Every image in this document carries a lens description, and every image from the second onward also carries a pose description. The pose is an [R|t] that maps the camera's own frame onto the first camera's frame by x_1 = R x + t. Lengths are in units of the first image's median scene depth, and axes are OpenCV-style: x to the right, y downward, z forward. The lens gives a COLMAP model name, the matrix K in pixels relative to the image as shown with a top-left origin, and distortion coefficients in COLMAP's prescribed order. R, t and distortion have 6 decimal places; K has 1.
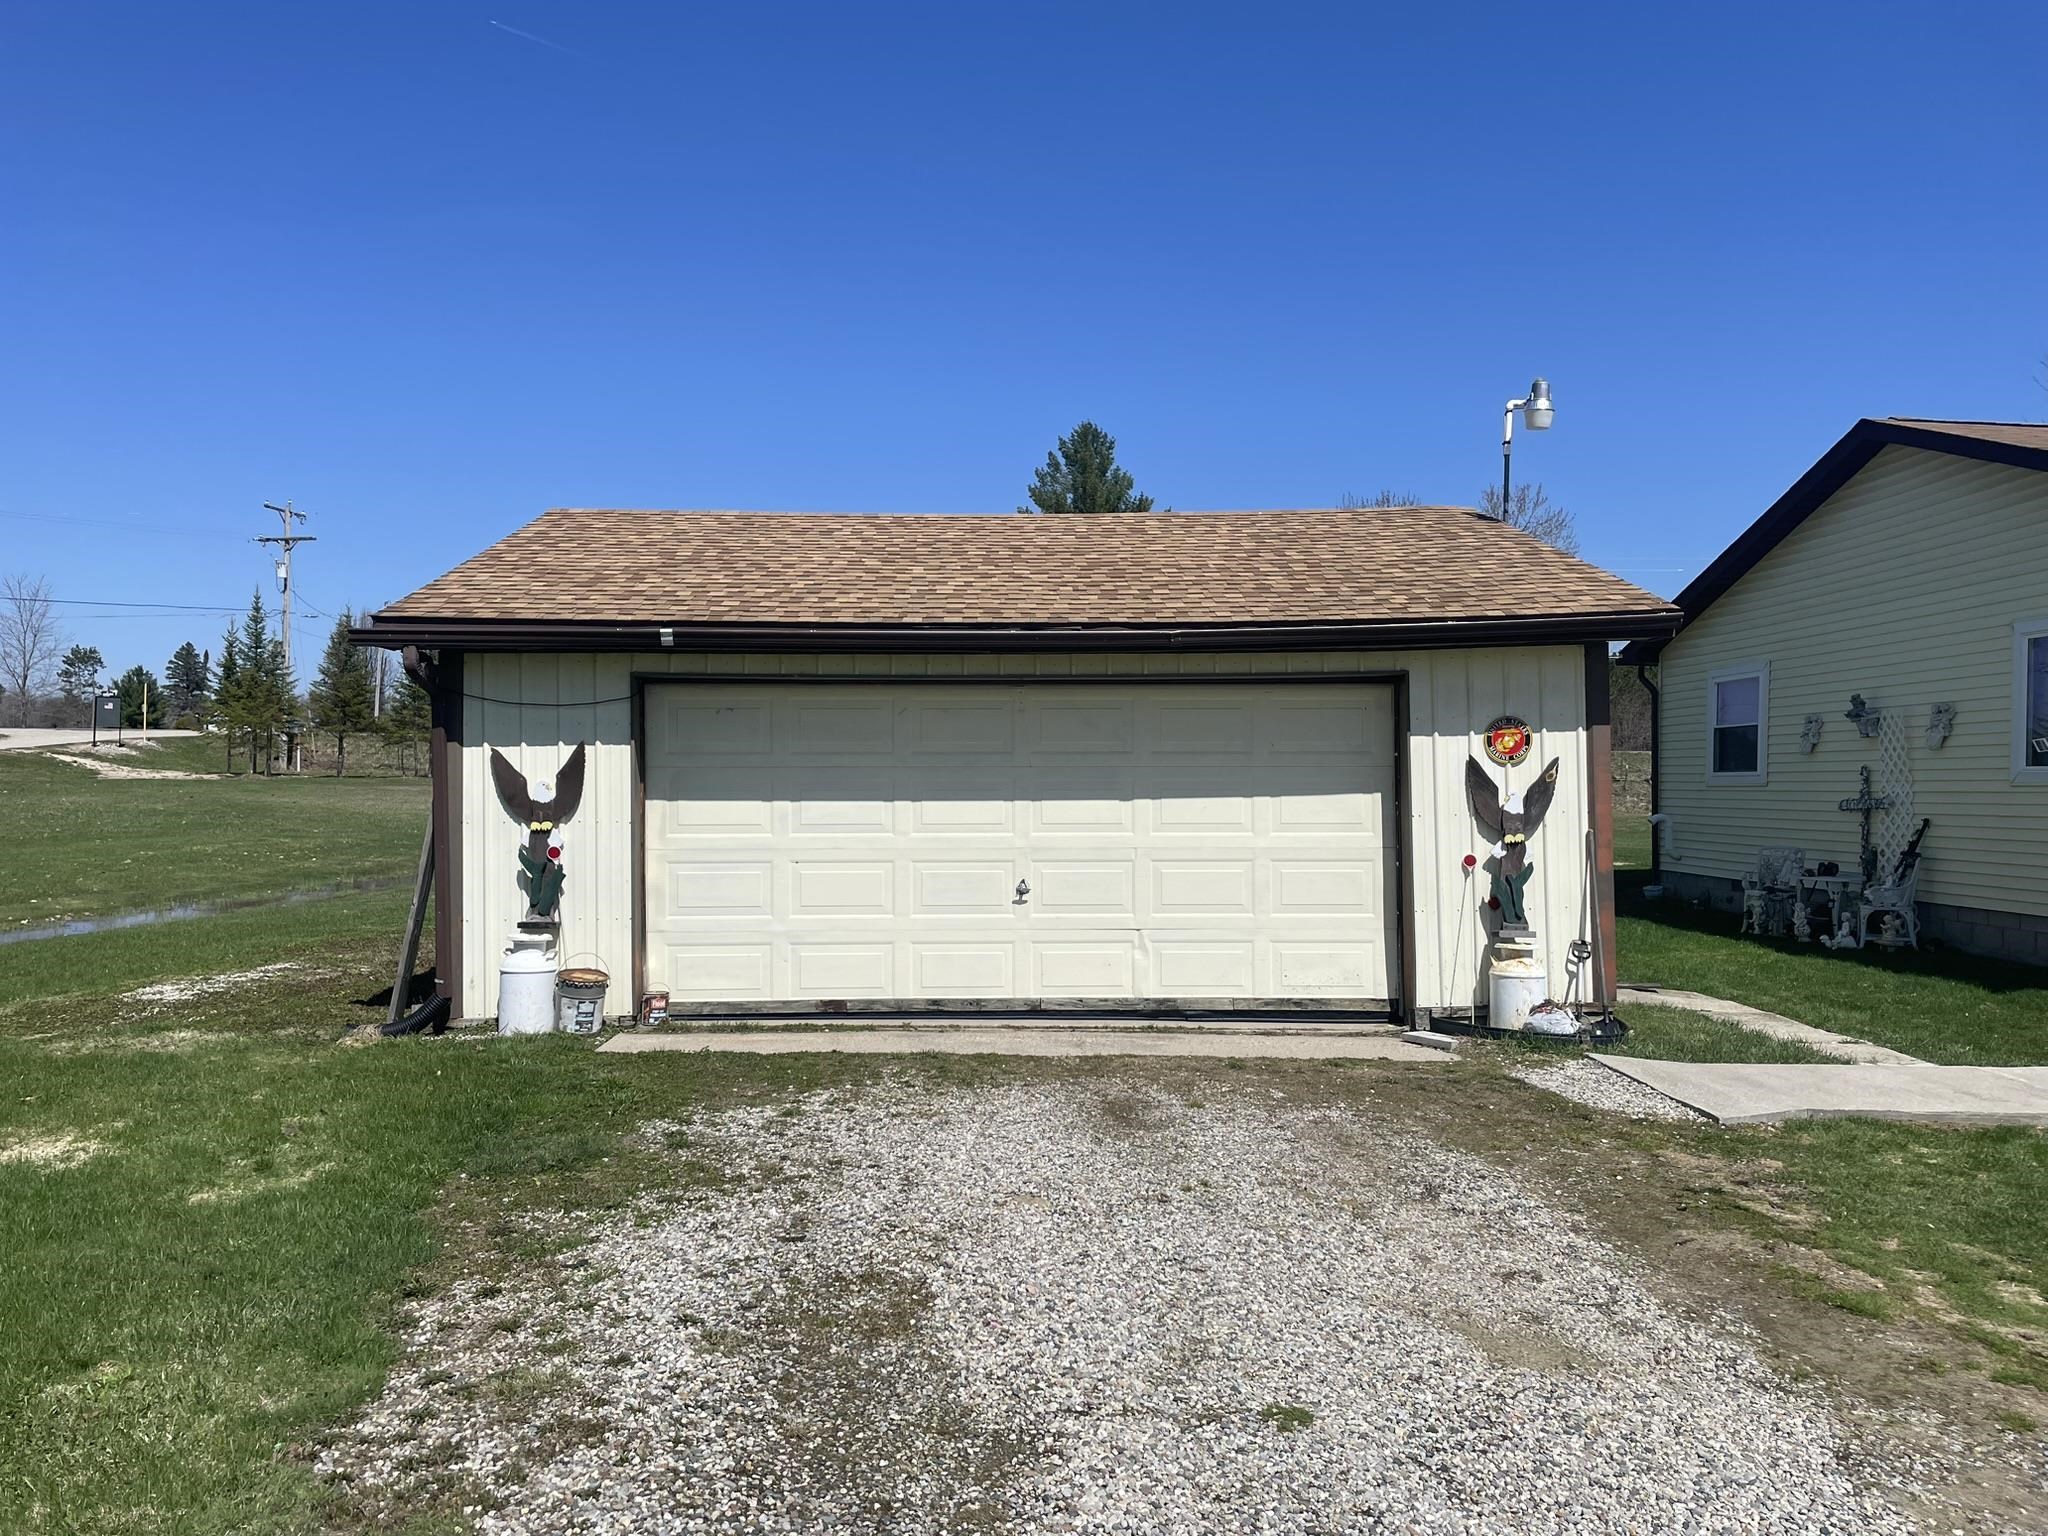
lens RADIAL K [[1532.4, 0, 1024.0], [0, 1532.4, 768.0], [0, 0, 1]] dist [0.126545, -0.174543]
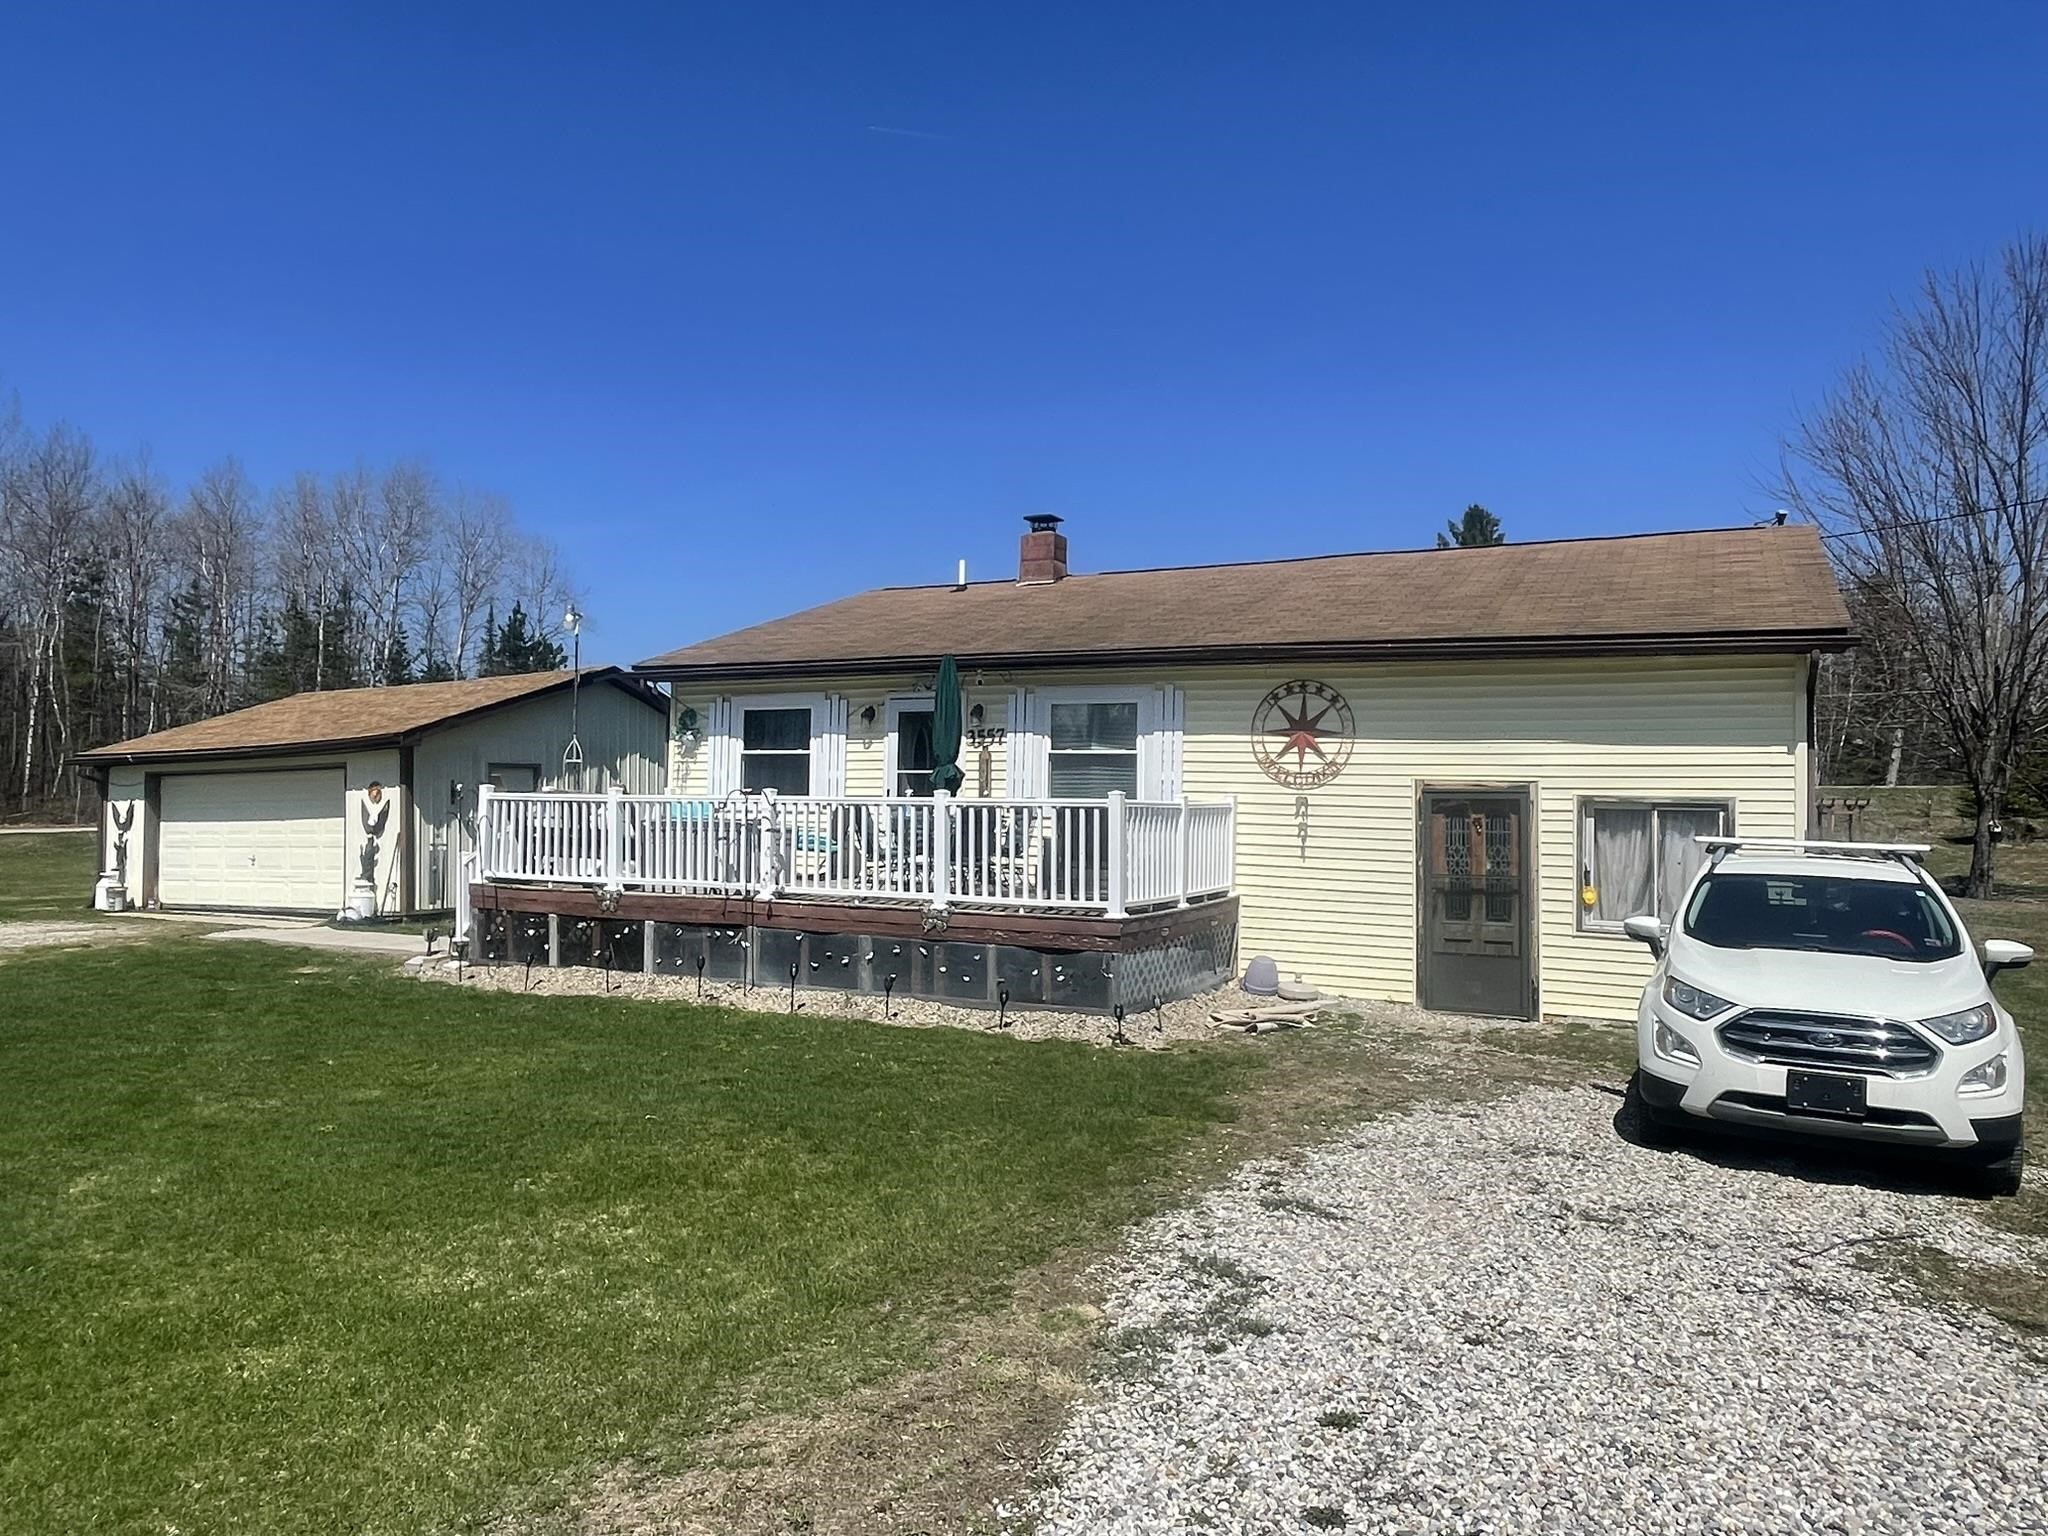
lens RADIAL K [[1365.7, 0, 1024.0], [0, 1365.7, 768.0], [0, 0, 1]] dist [0.001430, 0.000062]
pose [[0.870332, -0.027121, -0.491718, 2.091803], [0.009400, 0.999215, -0.038475, 0.031820], [0.492376, 0.028864, 0.869904, -0.249000]]
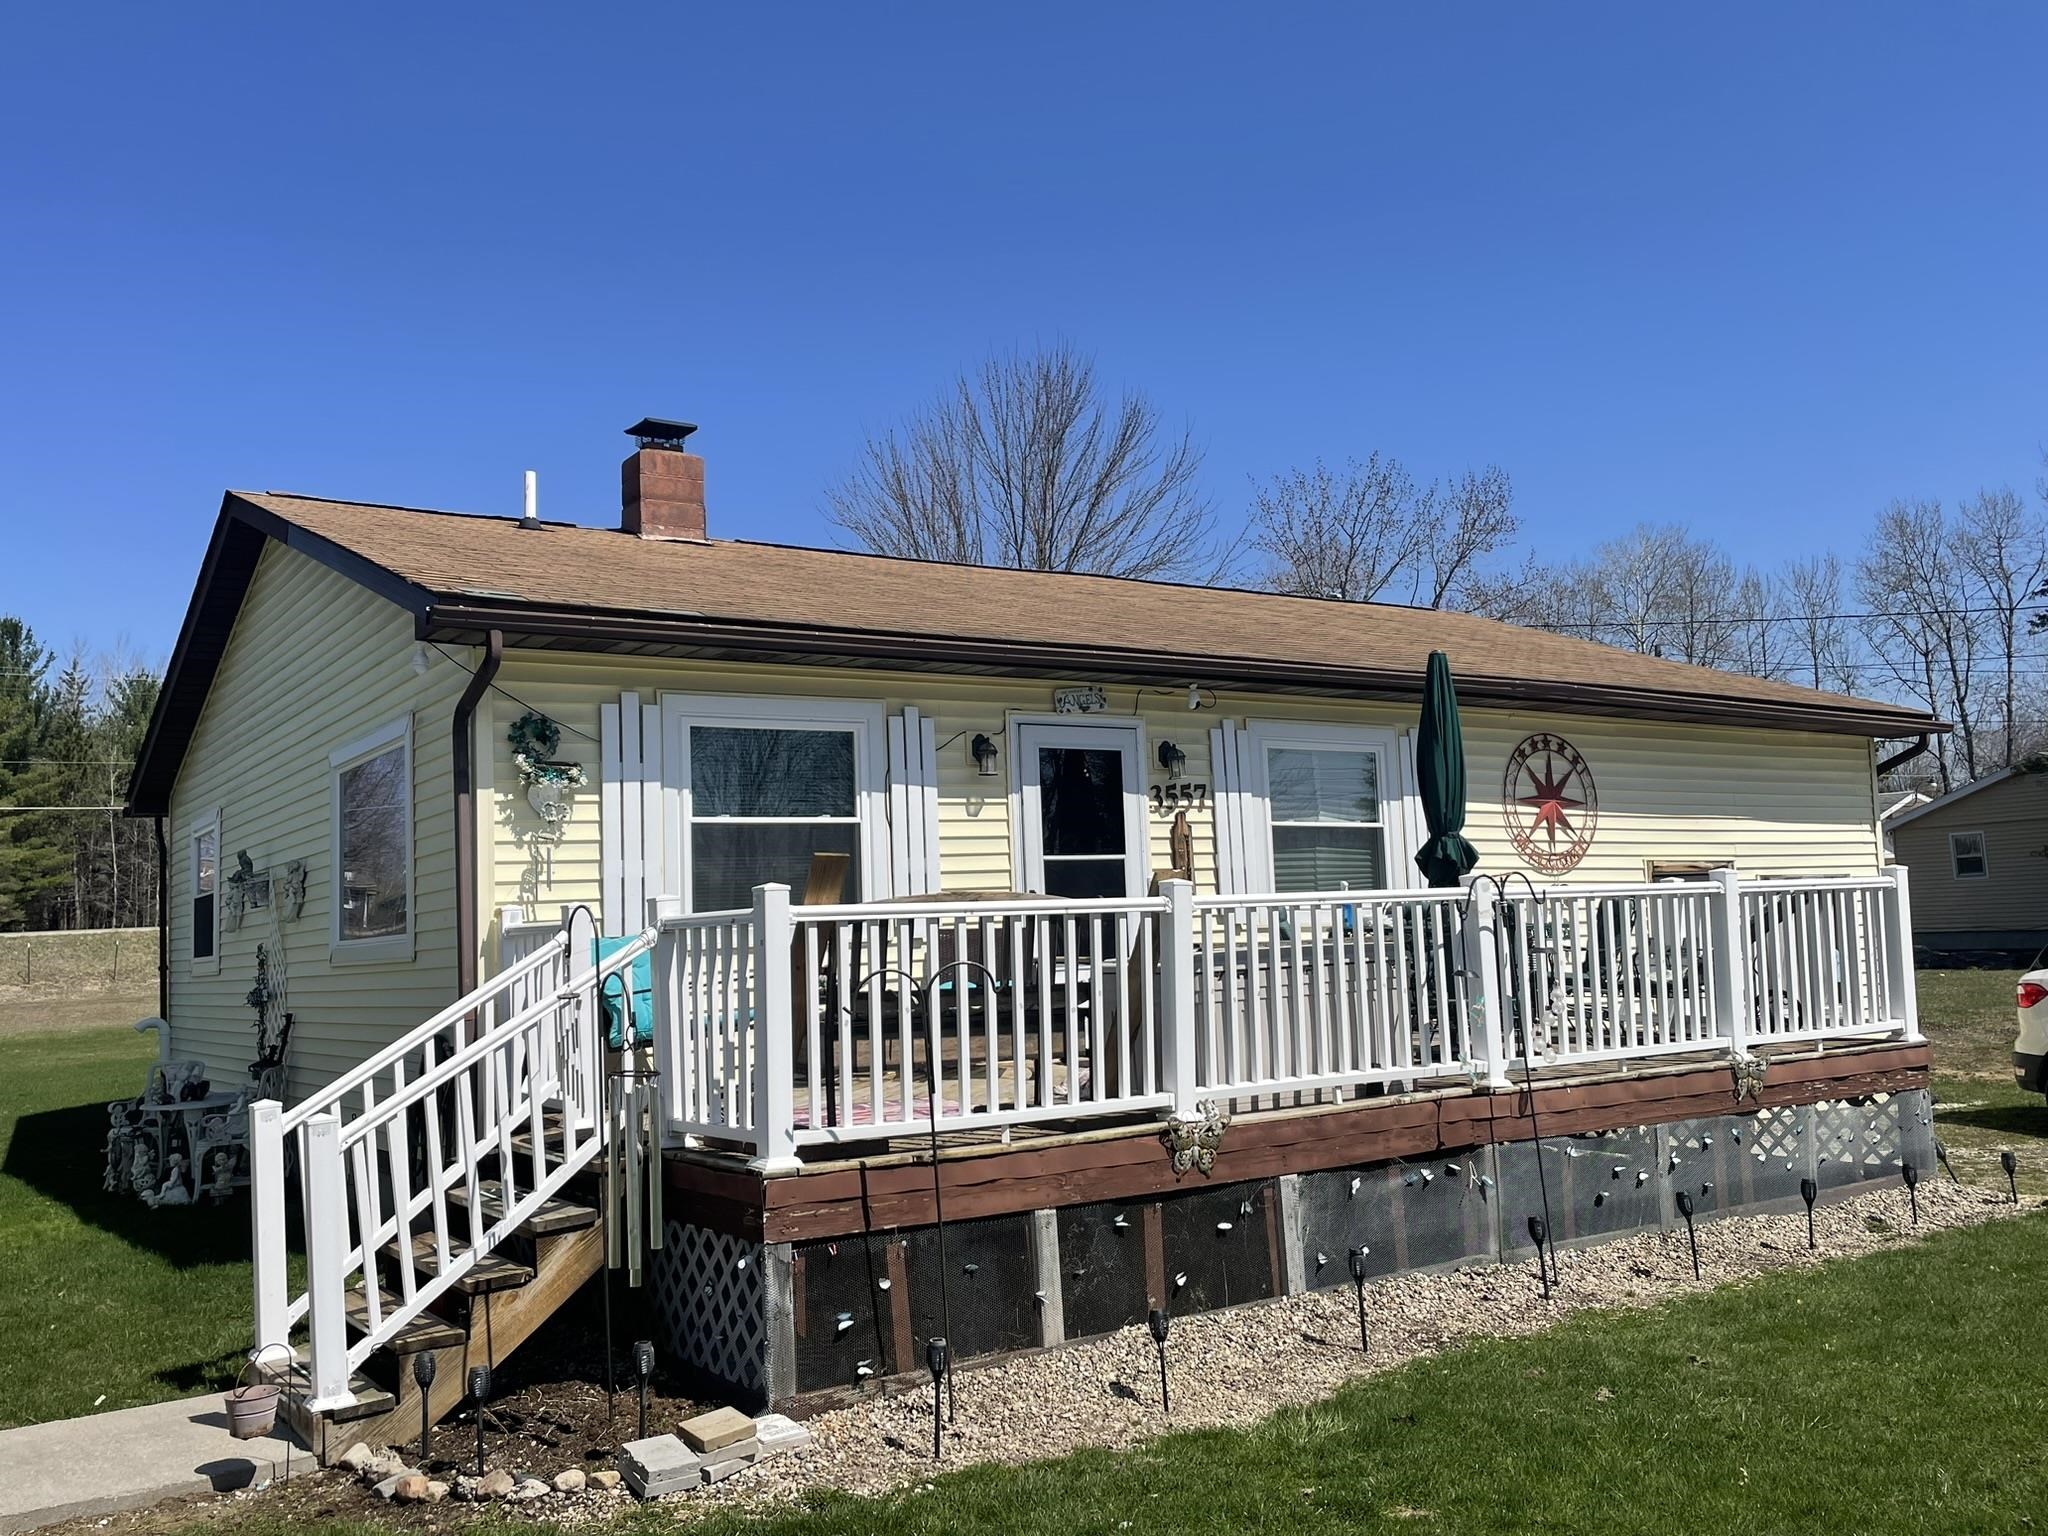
lens RADIAL K [[1746.8, 0, 1024.0], [0, 1746.8, 768.0], [0, 0, 1]] dist [0.049530, -0.004460]
pose [[0.853010, -0.010711, 0.521784, 0.635152], [0.059847, 0.995202, -0.077409, 0.001954], [-0.518452, 0.097258, 0.849558, 0.122644]]
